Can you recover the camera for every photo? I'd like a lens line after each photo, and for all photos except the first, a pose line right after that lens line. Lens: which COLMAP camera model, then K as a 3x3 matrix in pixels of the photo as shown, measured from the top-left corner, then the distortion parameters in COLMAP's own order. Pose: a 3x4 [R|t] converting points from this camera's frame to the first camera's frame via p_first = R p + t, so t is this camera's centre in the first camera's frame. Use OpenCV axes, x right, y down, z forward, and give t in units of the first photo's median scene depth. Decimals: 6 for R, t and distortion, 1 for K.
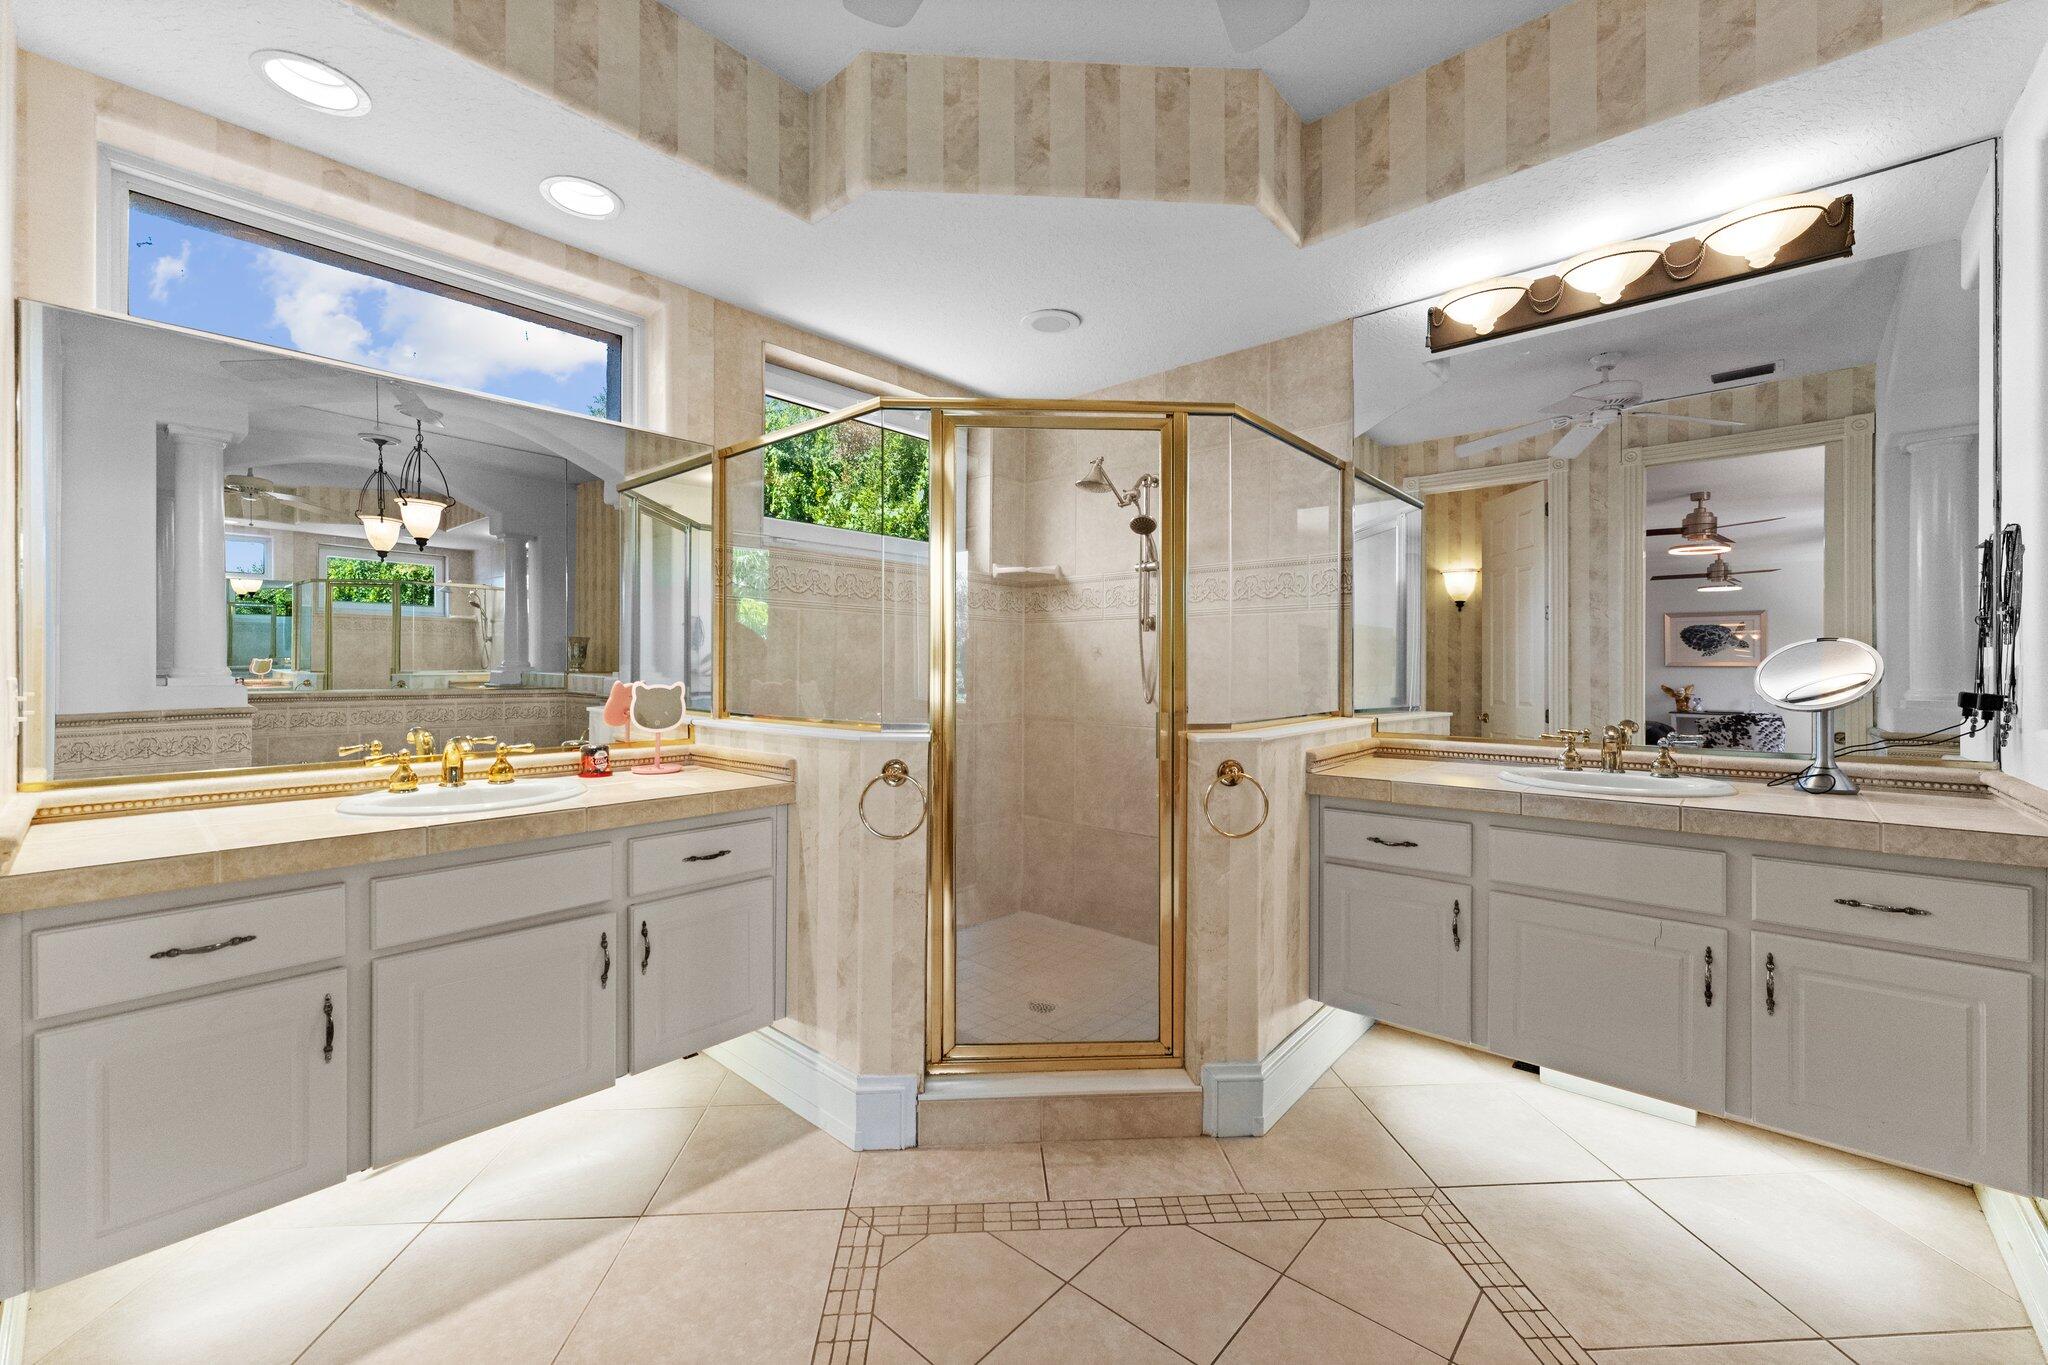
lens RADIAL K [[813.1, 0, 1016.6], [0, 813.1, 676.2], [0, 0, 1]] dist [0.001324, 0.000115]
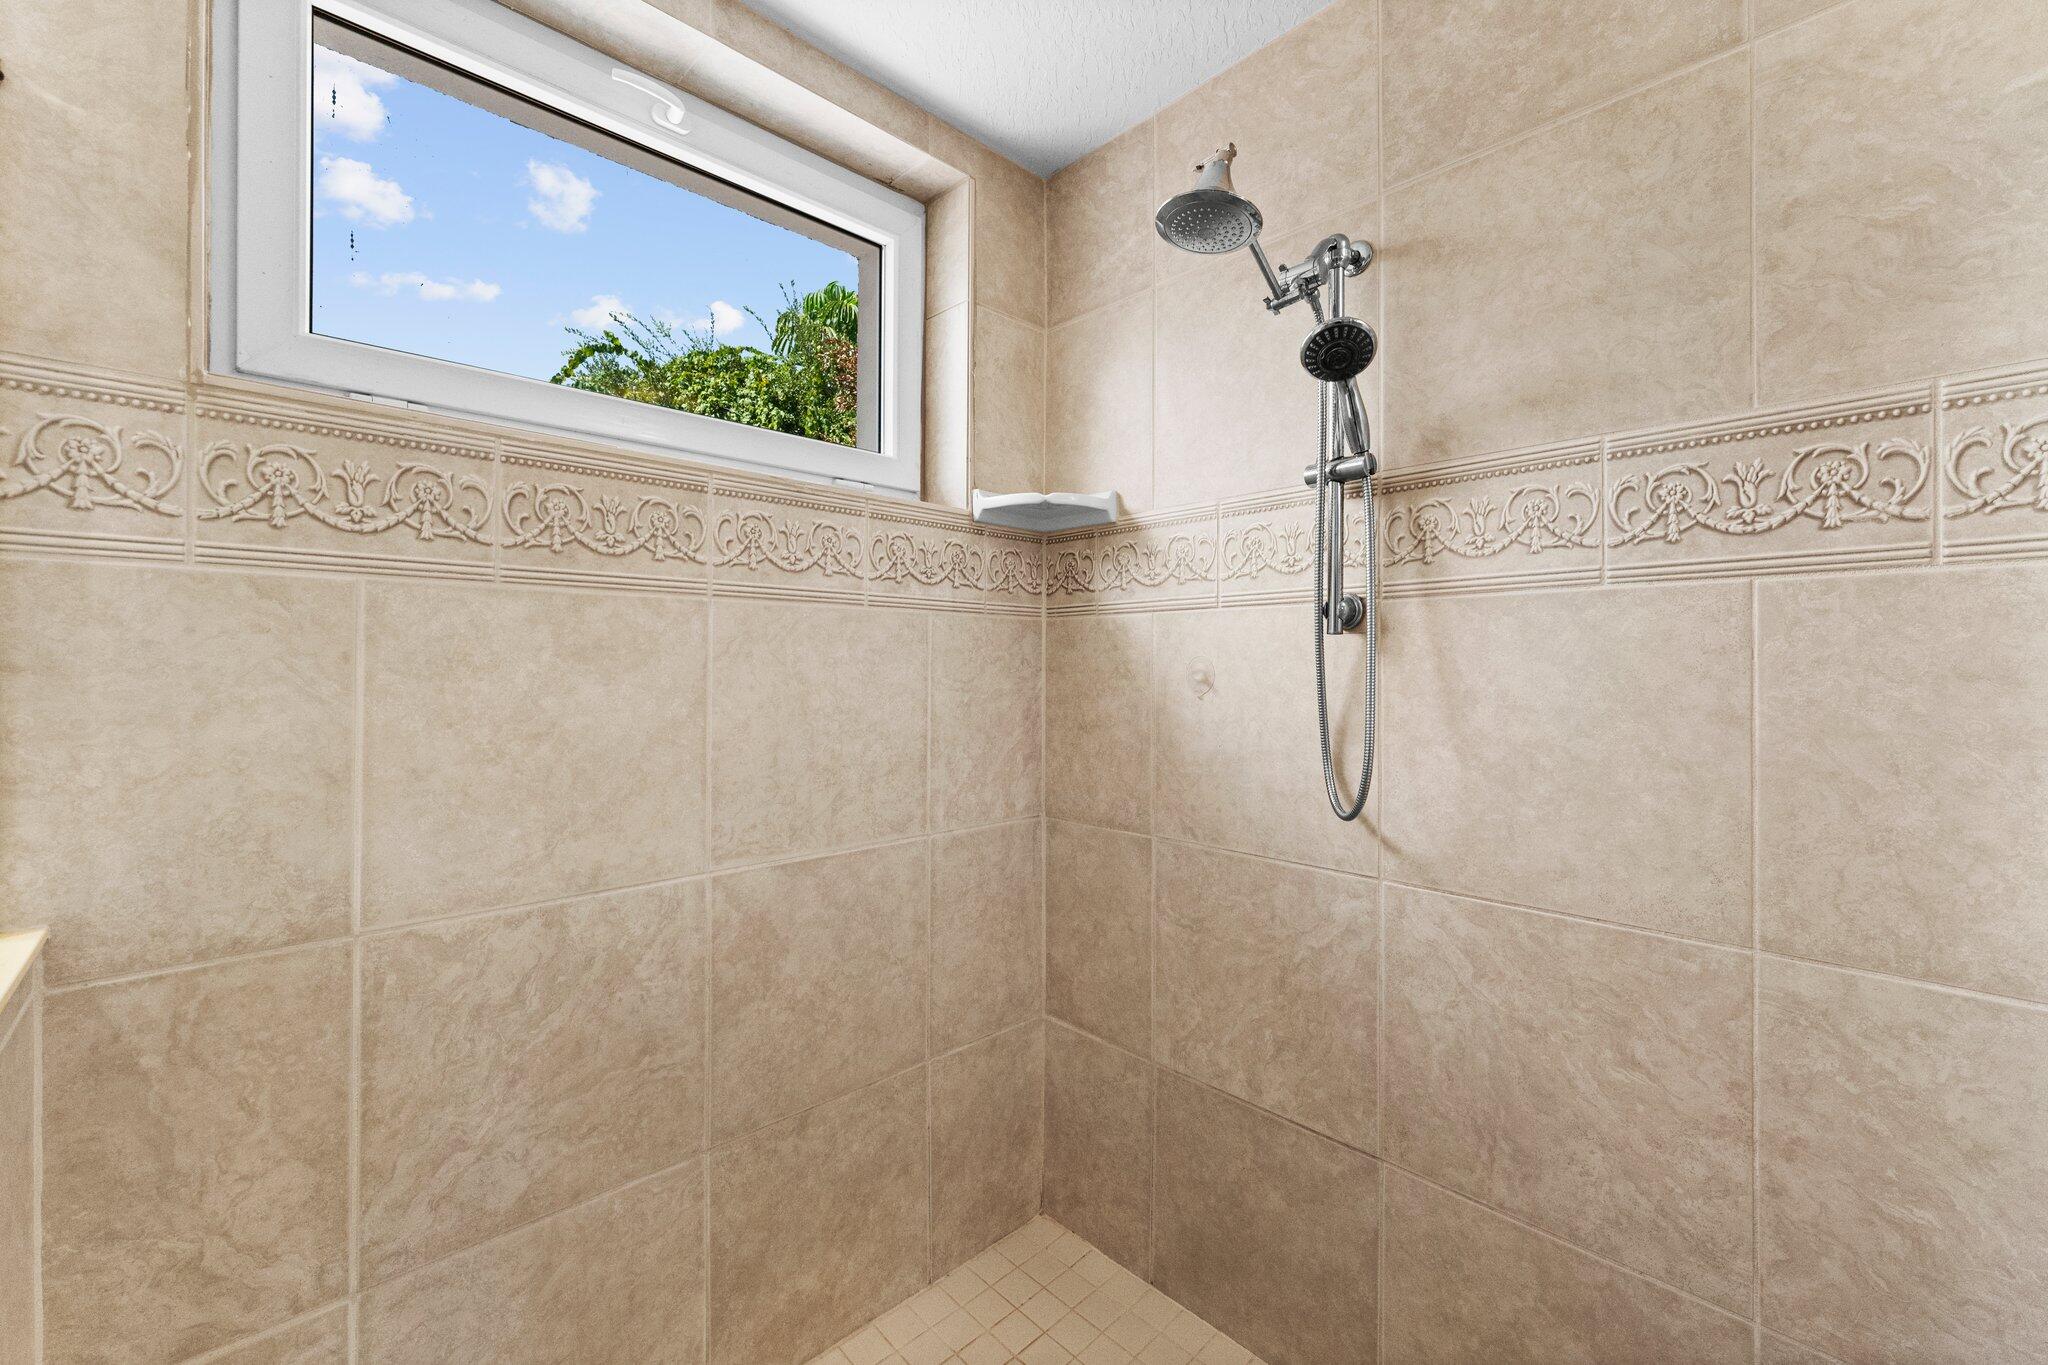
lens RADIAL K [[813.1, 0, 1023.2], [0, 813.1, 670.5], [0, 0, 1]] dist [0.001324, 0.000115]
pose [[0.997107, -0.003416, -0.075931, 0.034704], [0.003109, 0.999987, -0.004161, -0.033180], [0.075945, 0.003913, 0.997104, 0.547006]]
